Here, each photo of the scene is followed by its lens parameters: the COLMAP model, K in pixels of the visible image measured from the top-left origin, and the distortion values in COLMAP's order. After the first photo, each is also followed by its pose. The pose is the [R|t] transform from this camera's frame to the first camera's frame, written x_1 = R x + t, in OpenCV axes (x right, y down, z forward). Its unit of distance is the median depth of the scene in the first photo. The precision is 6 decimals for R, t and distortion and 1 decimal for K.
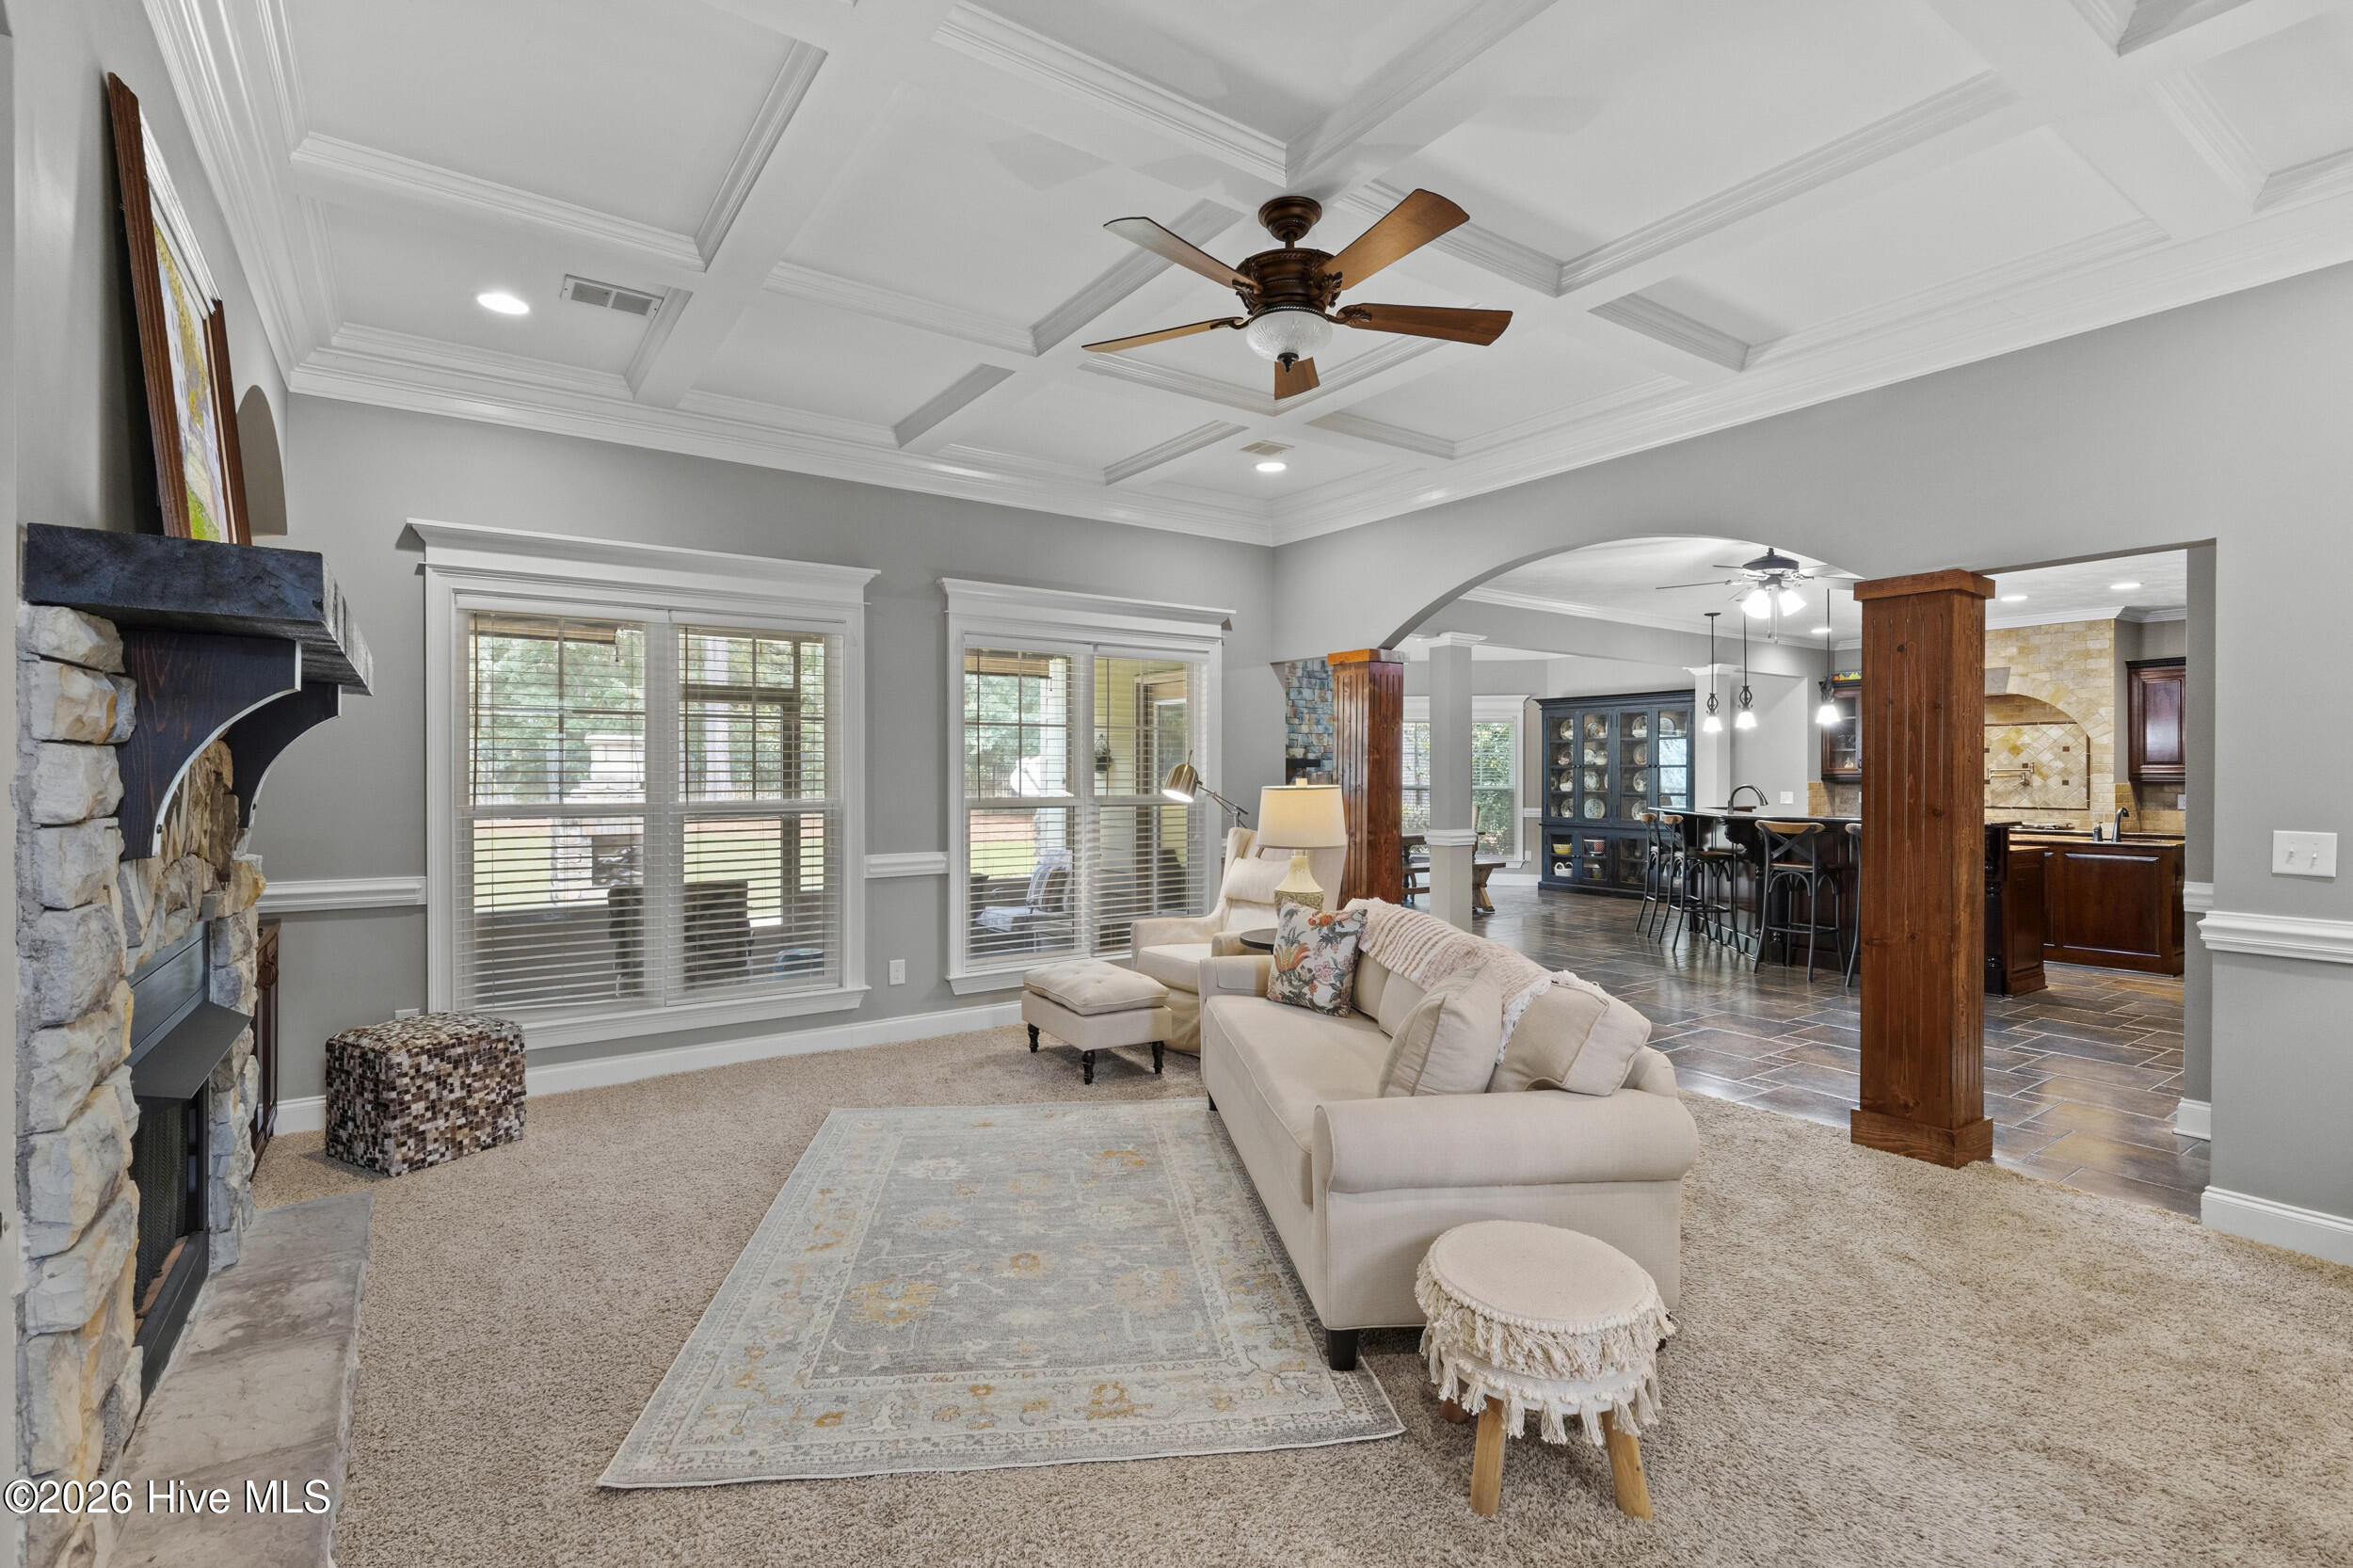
lens RADIAL K [[1058.0, 0, 1185.5], [0, 1058.0, 774.1], [0, 0, 1]] dist [0.011128, -0.002492]
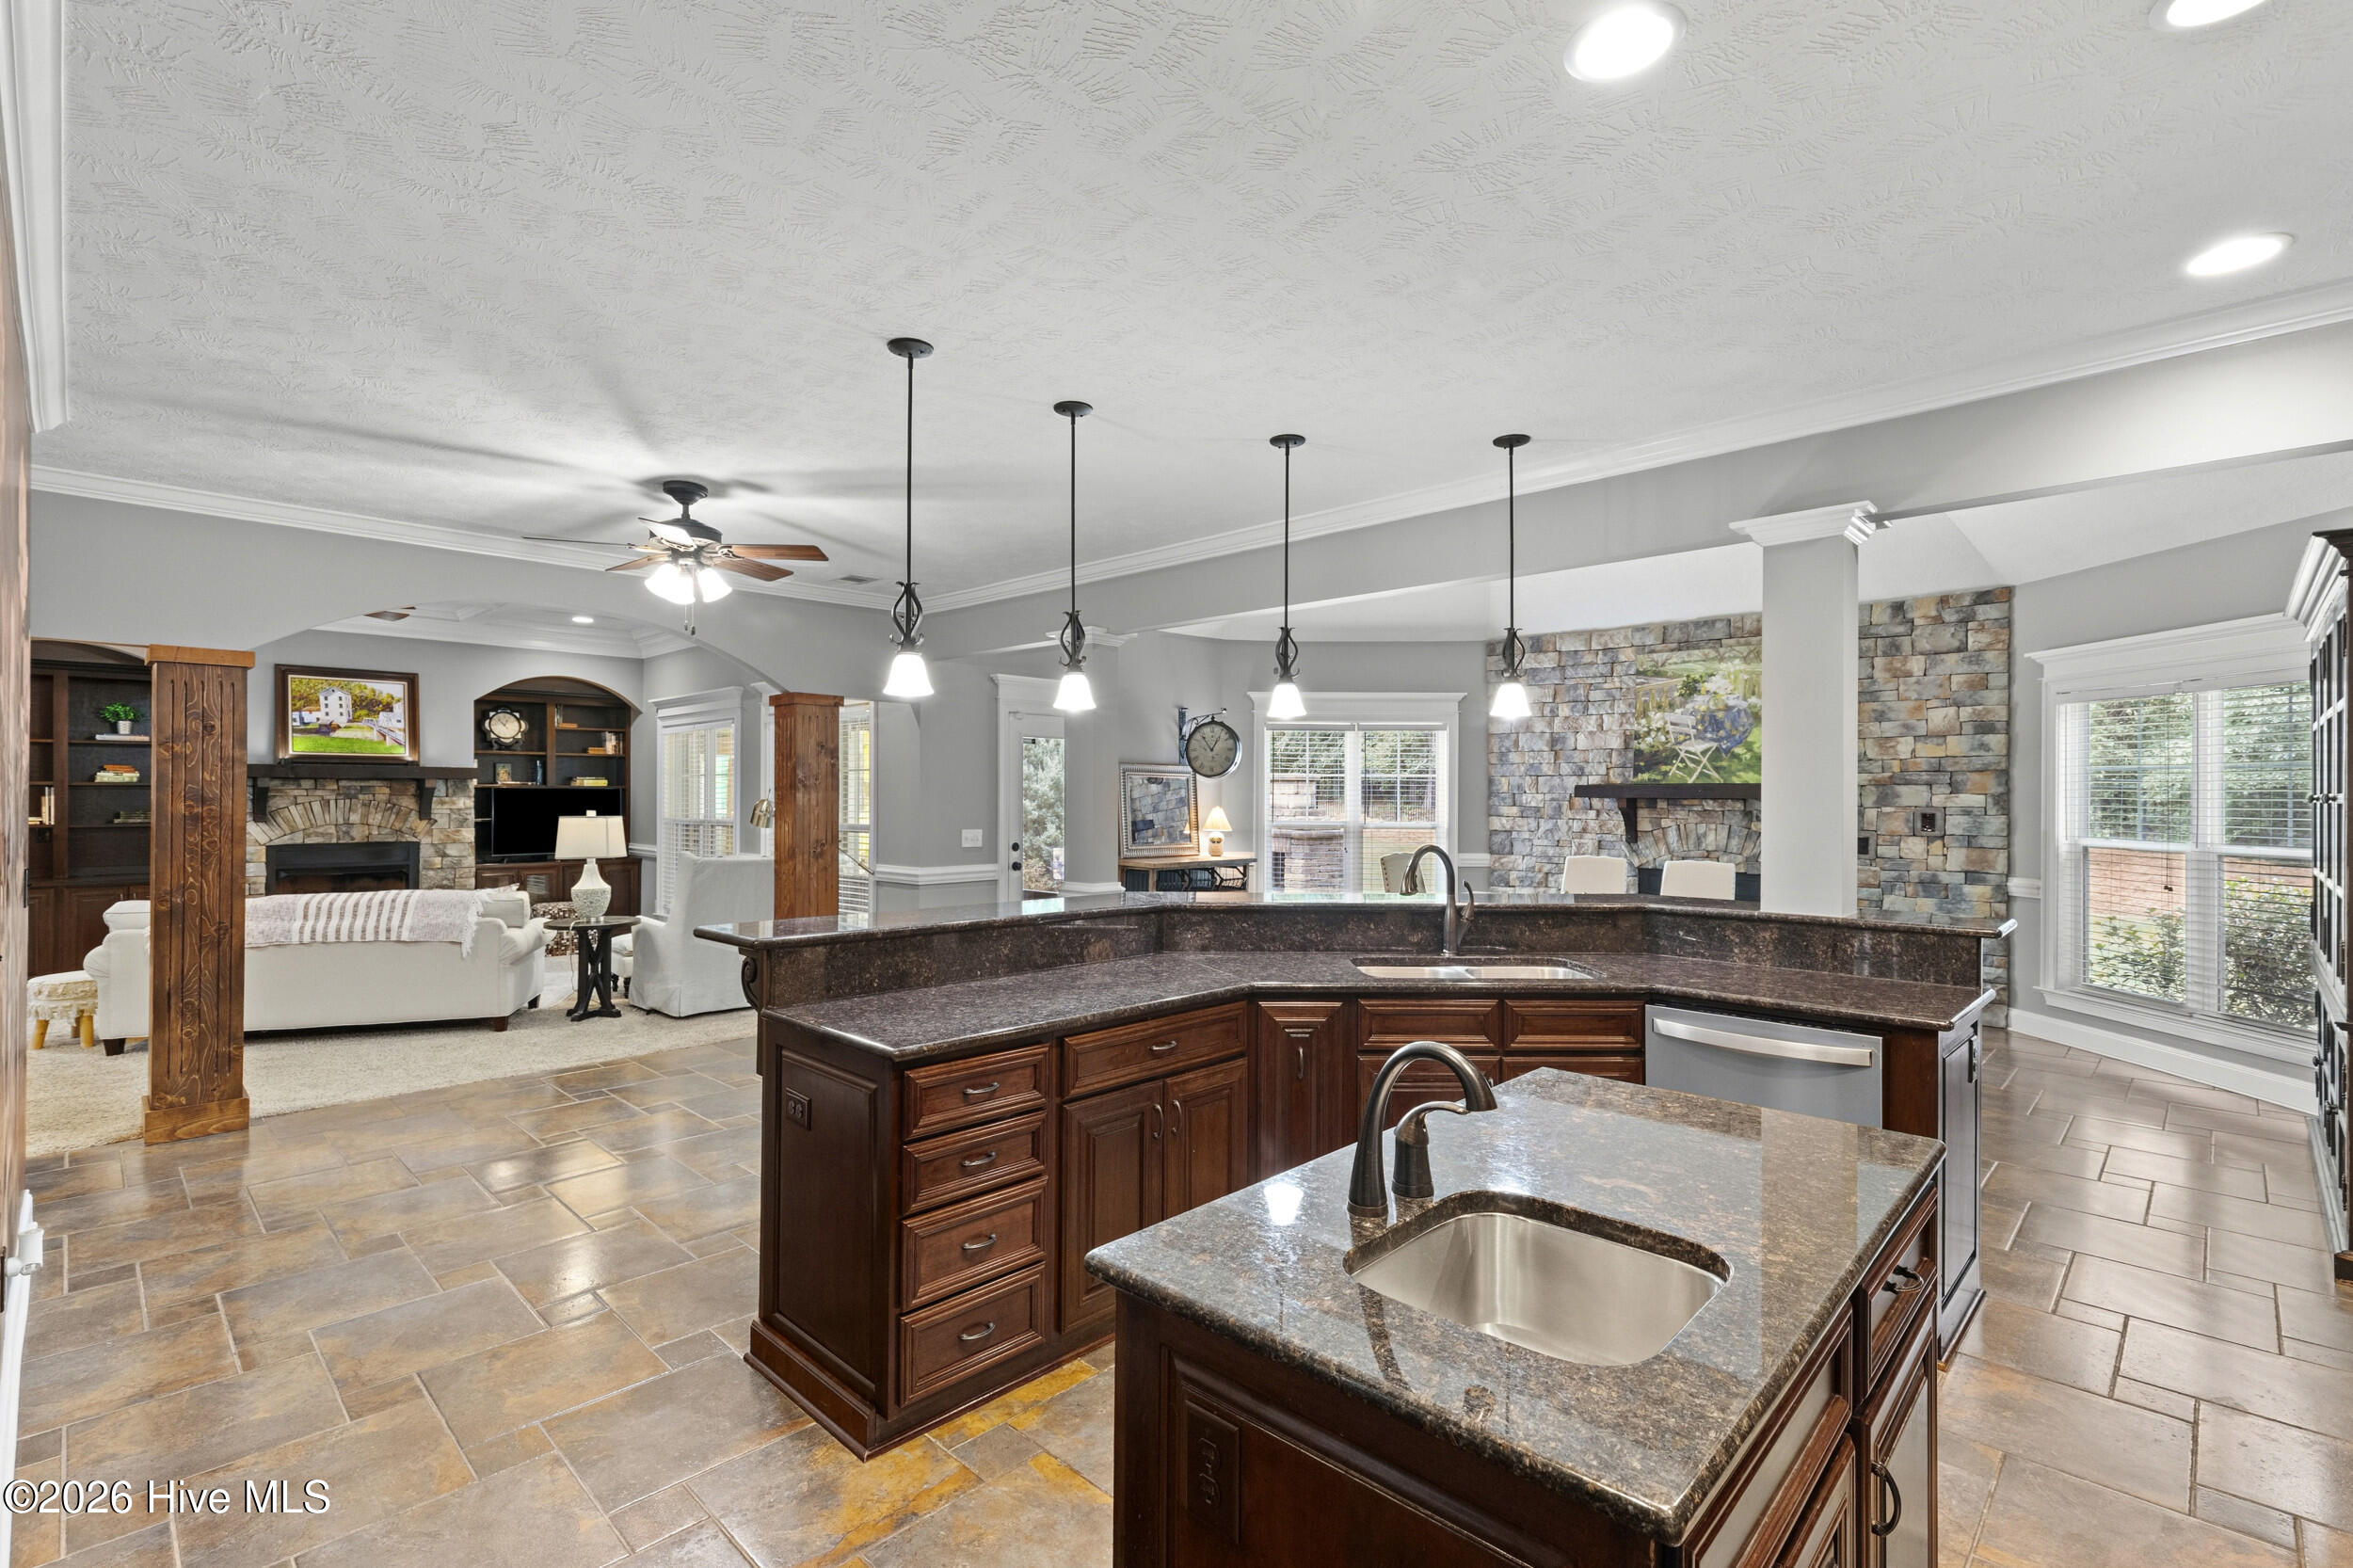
lens RADIAL K [[1058.0, 0, 1183.3], [0, 1058.0, 792.2], [0, 0, 1]] dist [0.011128, -0.002492]
pose [[0.186383, -0.004597, -0.982466, 0.871436], [-0.004112, 0.999977, -0.005459, -0.008003], [0.982469, 0.005057, 0.186360, 0.790379]]
